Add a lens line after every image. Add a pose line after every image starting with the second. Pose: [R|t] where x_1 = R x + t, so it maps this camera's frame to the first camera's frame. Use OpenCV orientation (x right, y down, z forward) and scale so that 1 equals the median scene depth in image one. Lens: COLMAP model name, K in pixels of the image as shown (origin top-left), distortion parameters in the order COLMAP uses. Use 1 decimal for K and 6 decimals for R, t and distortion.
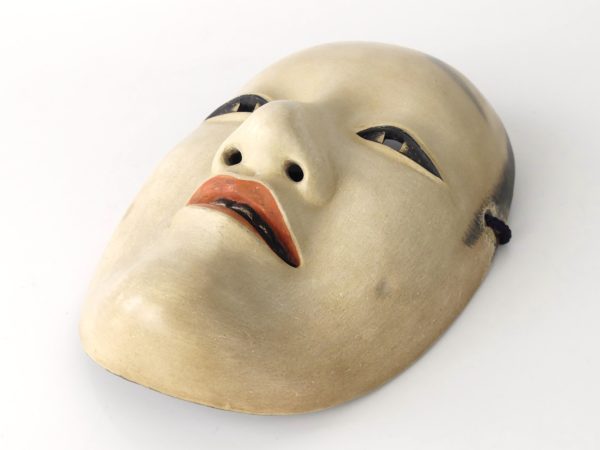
lens RADIAL K [[831.3, 0, 300.1], [0, 831.3, 226.3], [0, 0, 1]] dist [-0.060364, 0.000000]
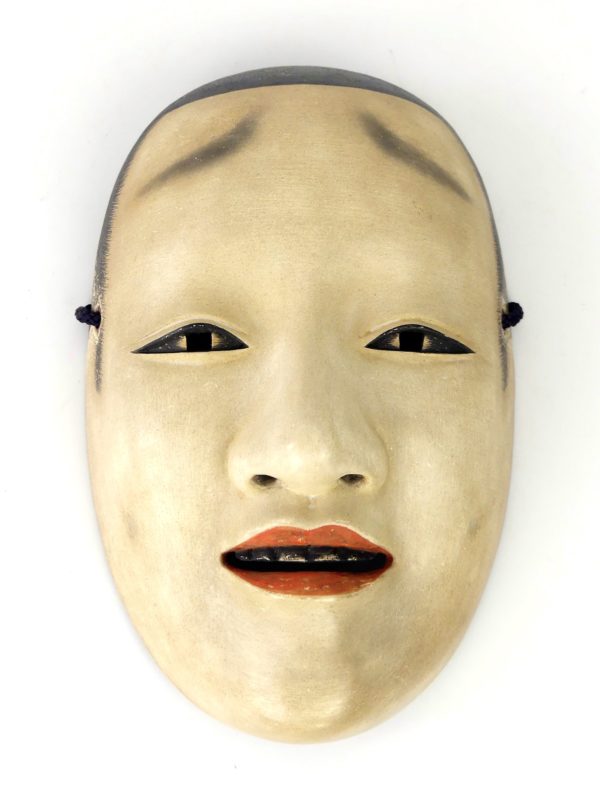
lens RADIAL K [[1108.4, 0, 277.6], [0, 1108.4, 392.3], [0, 0, 1]] dist [-0.060364, 0.000000]
pose [[0.877022, -0.464077, 0.124356, -0.176141], [0.252046, 0.664767, 0.703248, -0.952283], [-0.409029, -0.585421, 0.699984, 0.306105]]
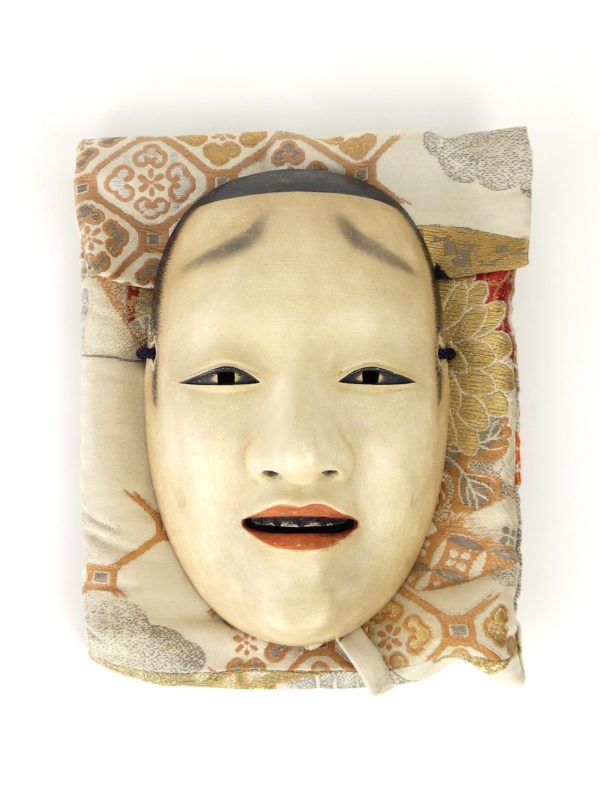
lens RADIAL K [[1108.4, 0, 299.2], [0, 1108.4, 397.4], [0, 0, 1]] dist [-0.060364, 0.000000]
pose [[0.875367, -0.475435, 0.087713, -0.143865], [0.248380, 0.597916, 0.762105, -1.458799], [-0.414777, -0.645336, 0.641484, 0.015790]]
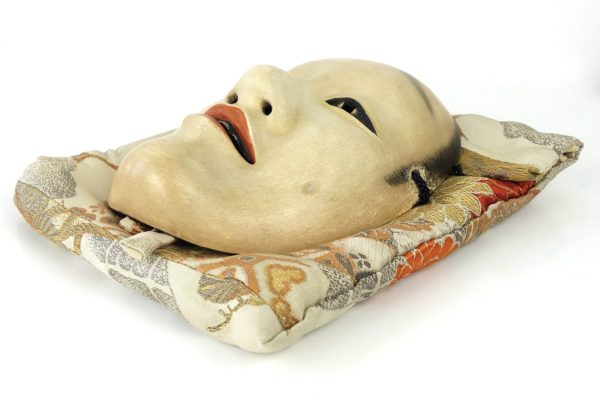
lens RADIAL K [[715.6, 0, 299.5], [0, 715.6, 205.9], [0, 0, 1]] dist [0.004505, 0.000000]
pose [[0.966881, 0.131500, -0.218743, 0.357180], [-0.170690, 0.970348, -0.171140, 0.317233], [0.189752, 0.202809, 0.960657, -0.177161]]
